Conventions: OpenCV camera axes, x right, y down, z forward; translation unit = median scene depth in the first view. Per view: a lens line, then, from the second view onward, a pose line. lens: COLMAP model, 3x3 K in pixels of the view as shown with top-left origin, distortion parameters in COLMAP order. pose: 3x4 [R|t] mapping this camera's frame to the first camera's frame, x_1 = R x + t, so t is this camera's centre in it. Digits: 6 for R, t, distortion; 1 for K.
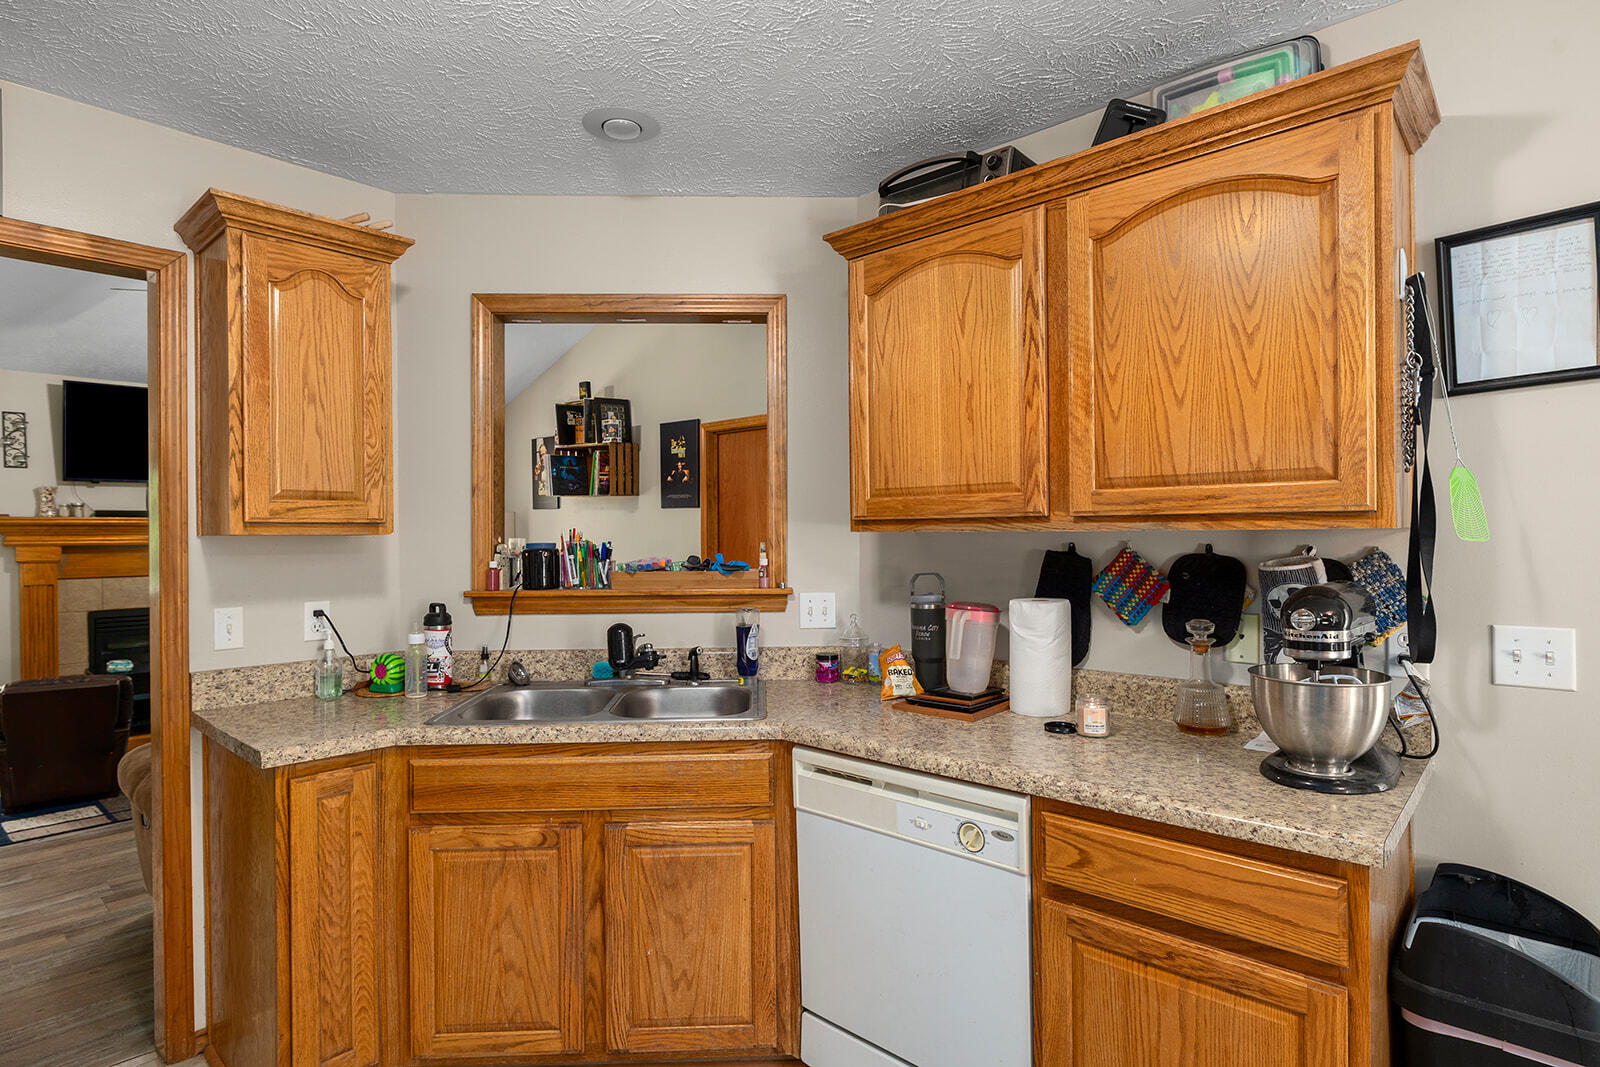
lens RADIAL K [[823.8, 0, 795.6], [0, 823.8, 537.0], [0, 0, 1]] dist [-0.002785, 0.001587]
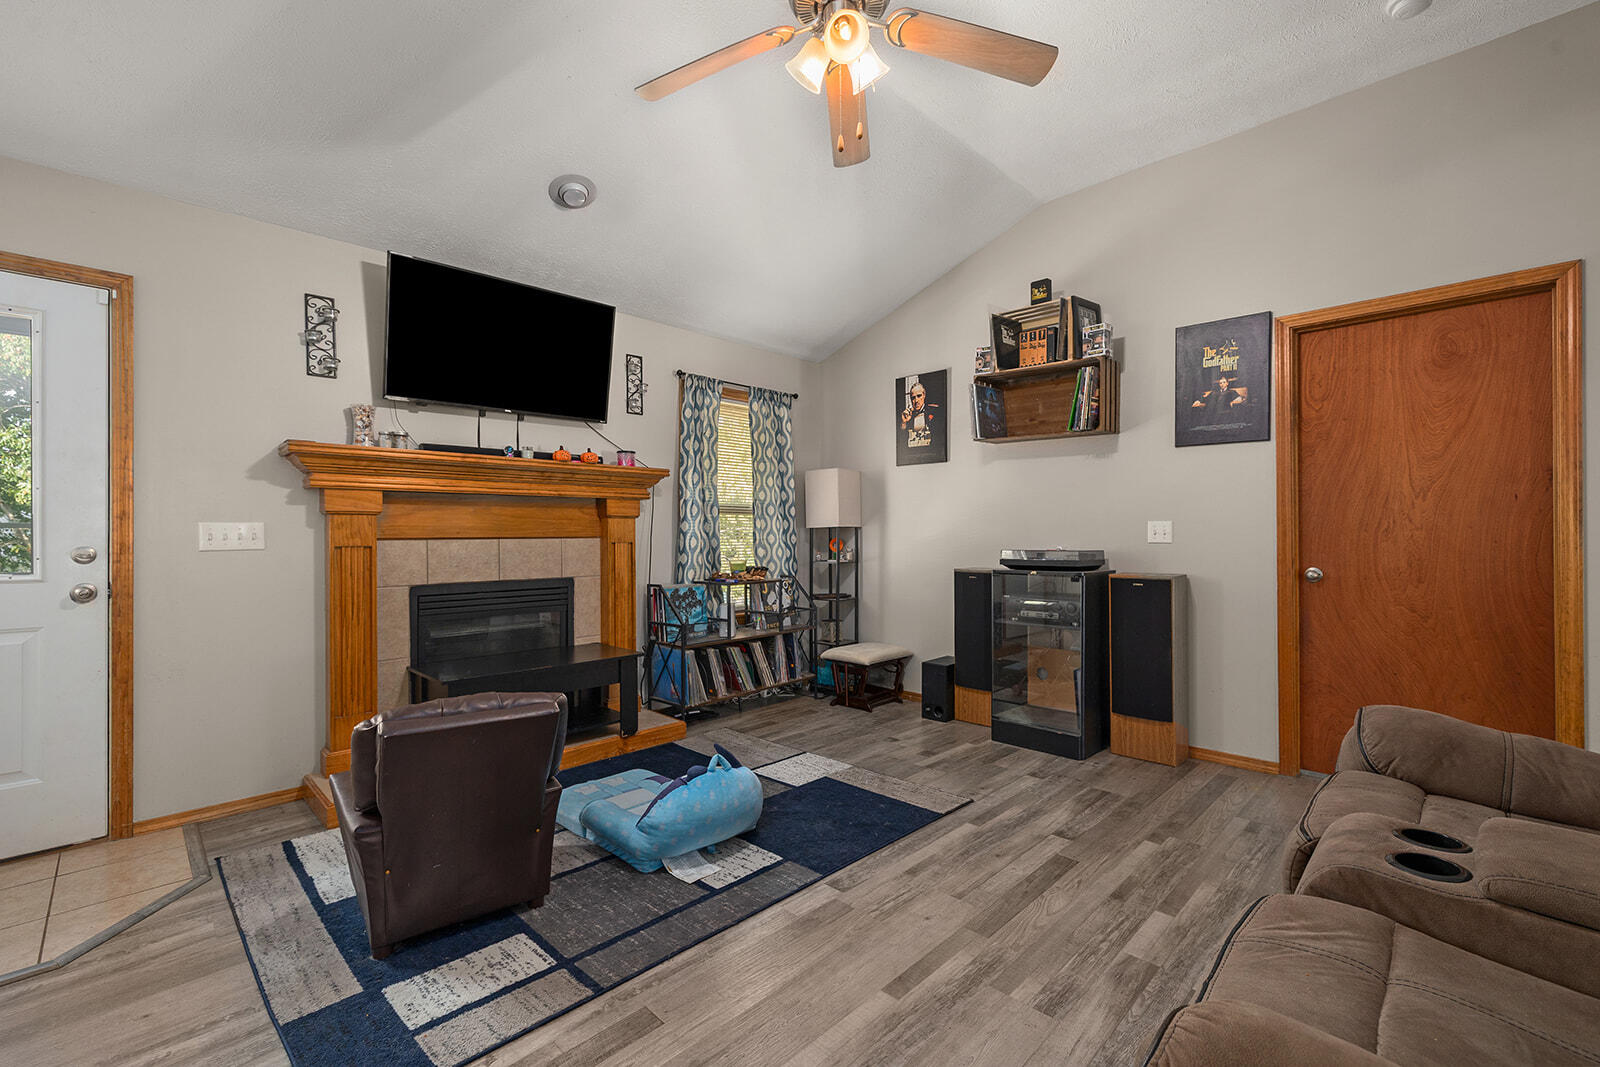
lens RADIAL K [[687.2, 0, 799.8], [0, 687.2, 534.2], [0, 0, 1]] dist [-0.000365, 0.000210]
pose [[0.999054, 0.002202, -0.043428, -1.302077], [-0.002473, 0.999978, -0.006183, 0.126985], [0.043414, 0.006285, 0.999037, 1.103338]]
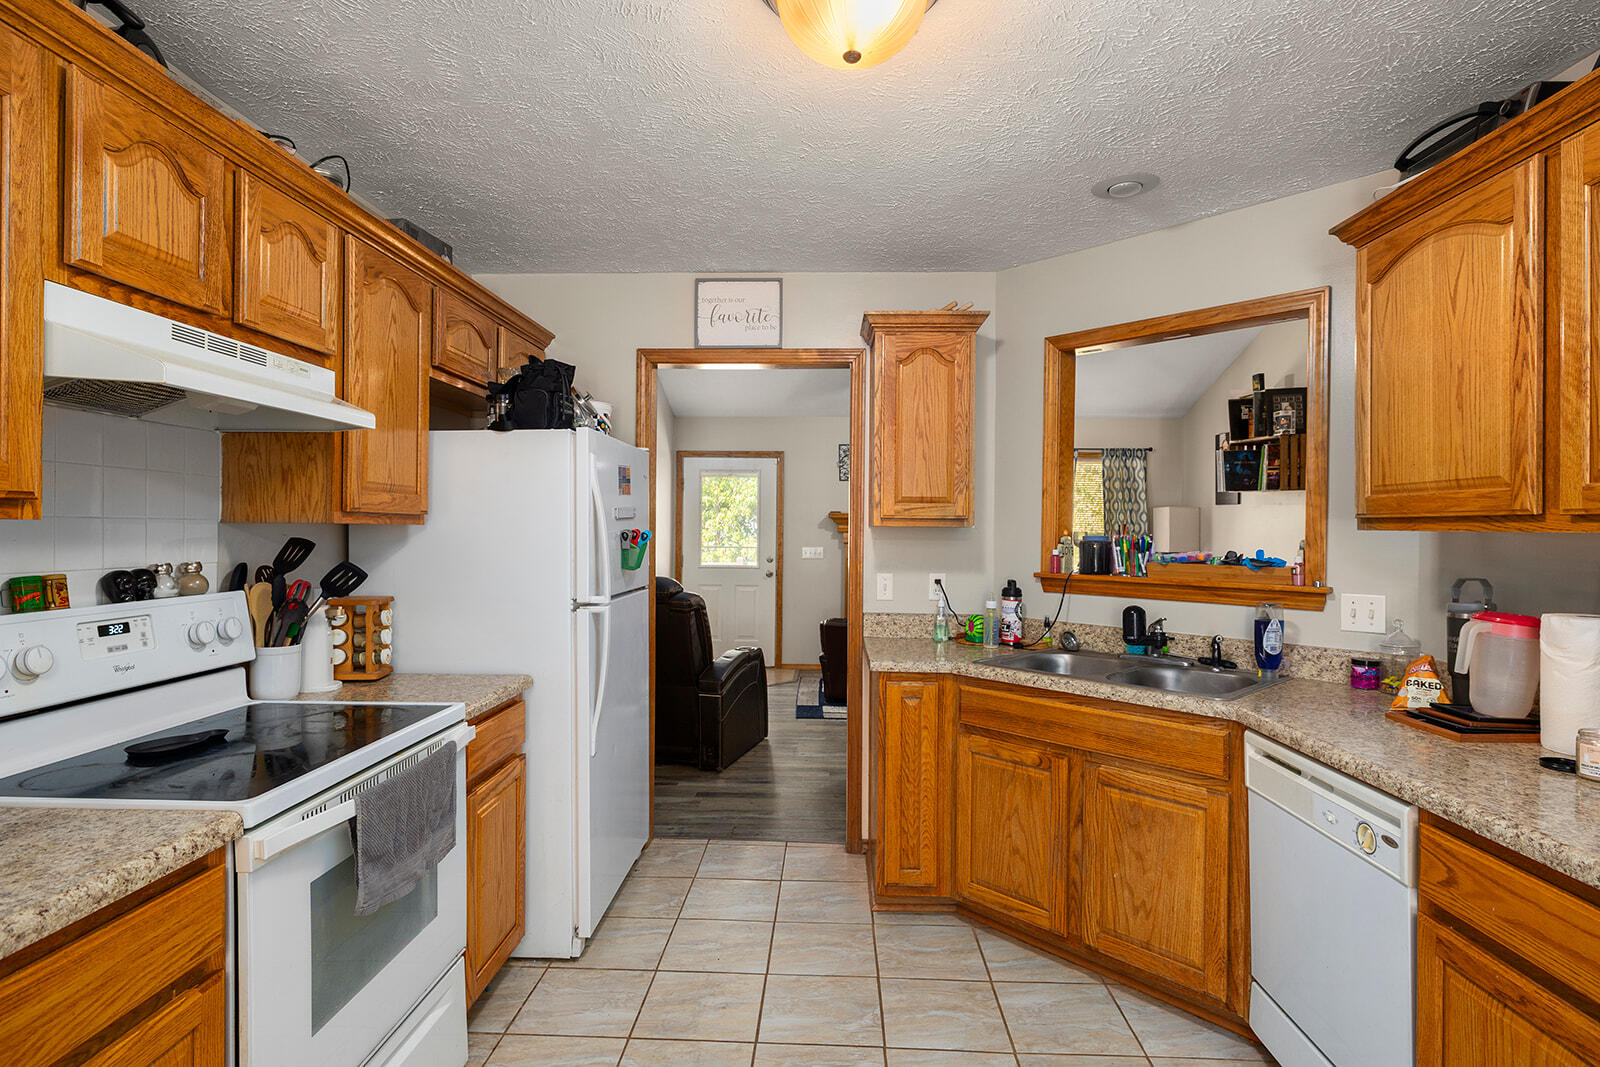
lens RADIAL K [[823.8, 0, 801.5], [0, 823.8, 533.3], [0, 0, 1]] dist [-0.002785, 0.001587]
pose [[0.649860, 0.017852, -0.759844, 0.398728], [-0.016178, 0.999823, 0.009654, -0.001333], [0.759882, 0.006019, 0.650034, -0.127108]]
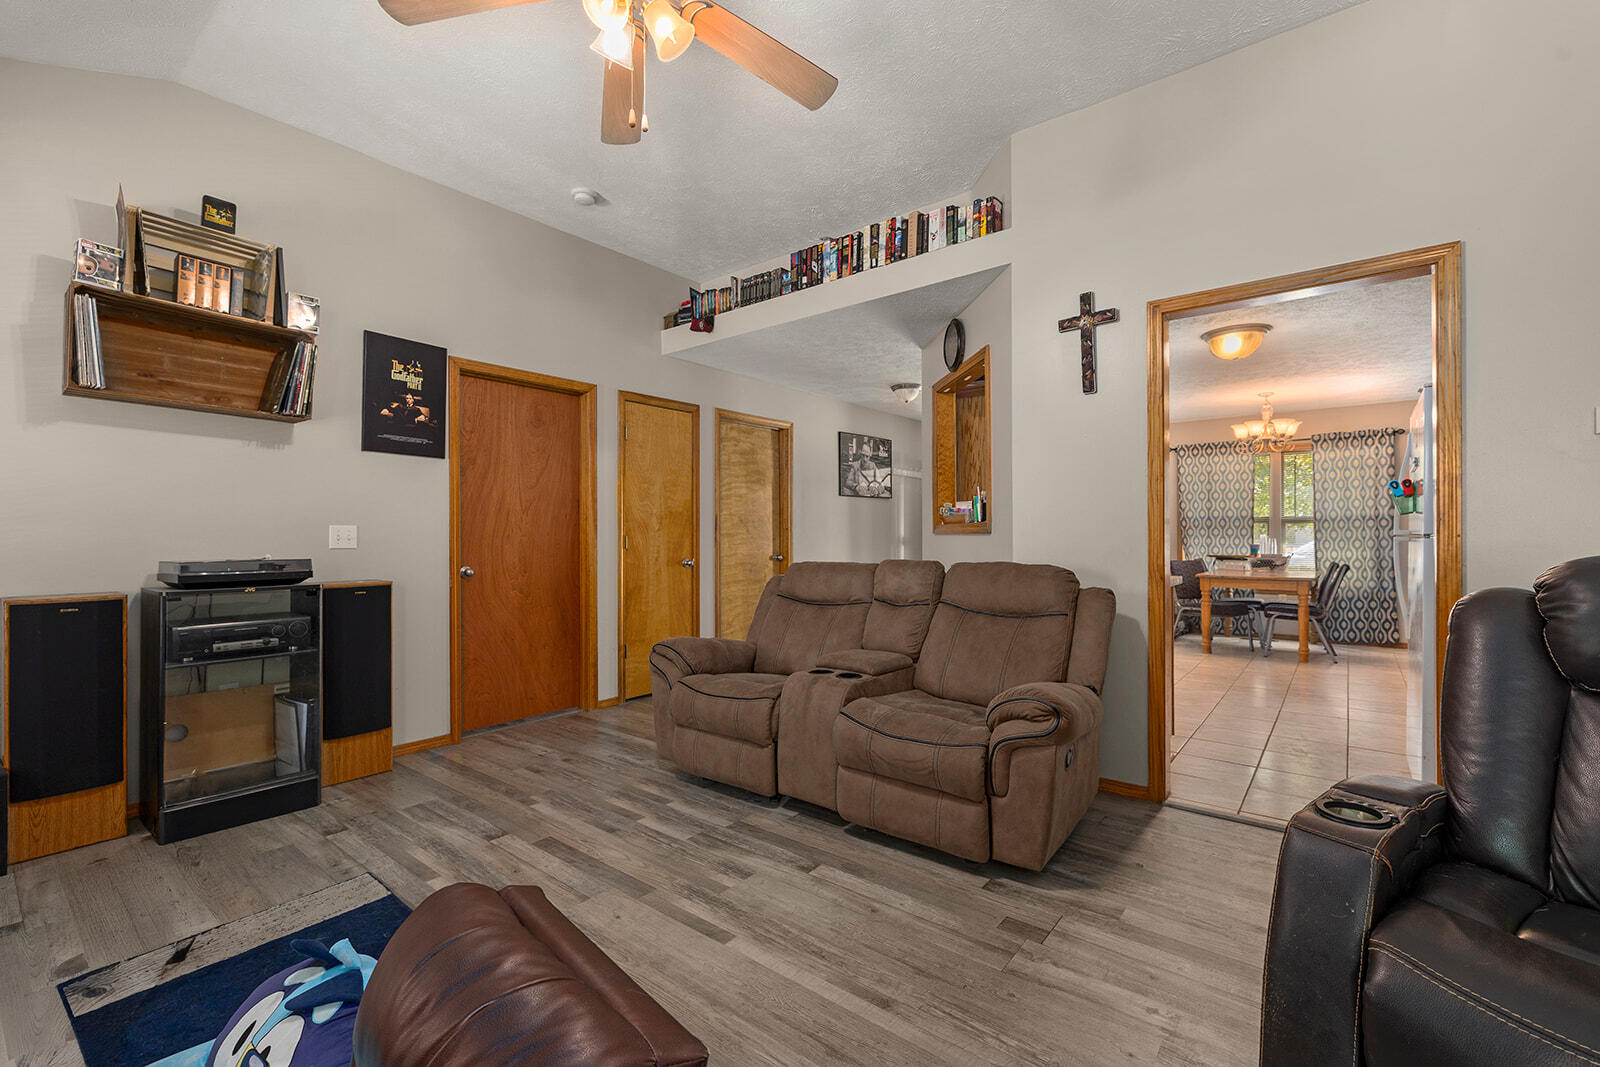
lens RADIAL K [[687.2, 0, 798.0], [0, 687.2, 538.5], [0, 0, 1]] dist [-0.000365, 0.000210]
pose [[-0.072372, 0.004181, 0.997369, -2.171884], [0.008679, 0.999956, -0.003562, 0.127029], [-0.997340, 0.008399, -0.072405, 1.900049]]
